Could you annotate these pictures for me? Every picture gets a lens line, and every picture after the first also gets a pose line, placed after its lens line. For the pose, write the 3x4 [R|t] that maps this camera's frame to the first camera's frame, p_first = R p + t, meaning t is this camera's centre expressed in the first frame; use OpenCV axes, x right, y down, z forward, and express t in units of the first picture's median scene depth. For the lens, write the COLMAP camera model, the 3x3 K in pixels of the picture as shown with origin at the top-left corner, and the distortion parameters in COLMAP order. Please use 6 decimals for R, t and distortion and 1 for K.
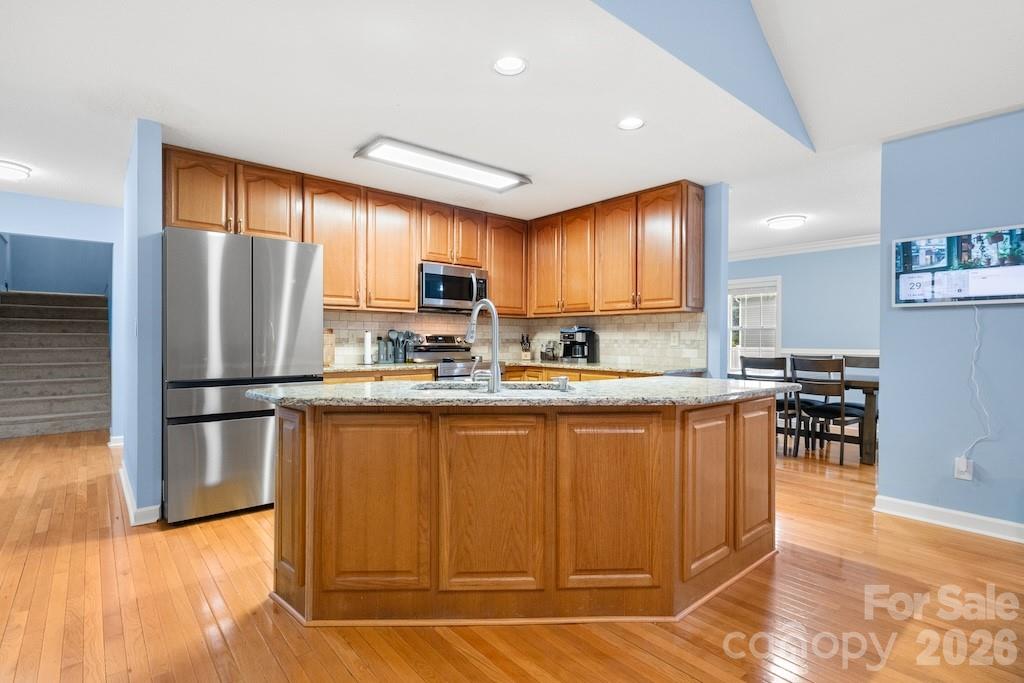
lens RADIAL K [[479.7, 0, 509.8], [0, 479.7, 340.5], [0, 0, 1]] dist [-0.008219, 0.001607]
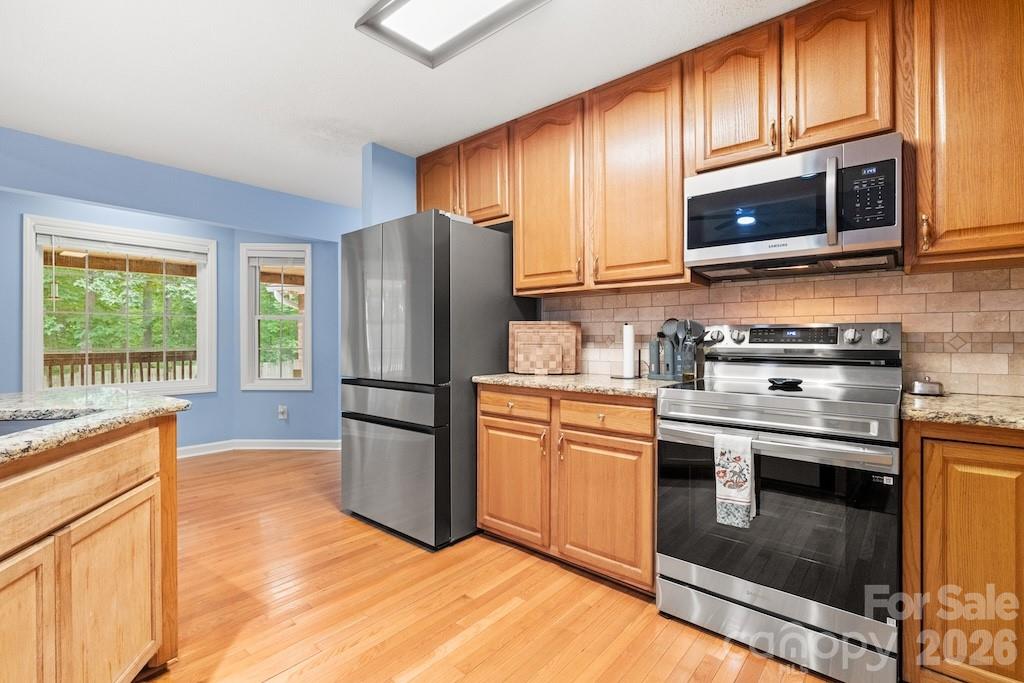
lens RADIAL K [[479.7, 0, 504.0], [0, 479.7, 339.7], [0, 0, 1]] dist [-0.008219, 0.001607]
pose [[0.178626, -0.005721, -0.983900, 0.268316], [-0.002965, 0.999975, -0.006352, 0.005433], [0.983913, 0.004052, 0.178604, 0.740662]]
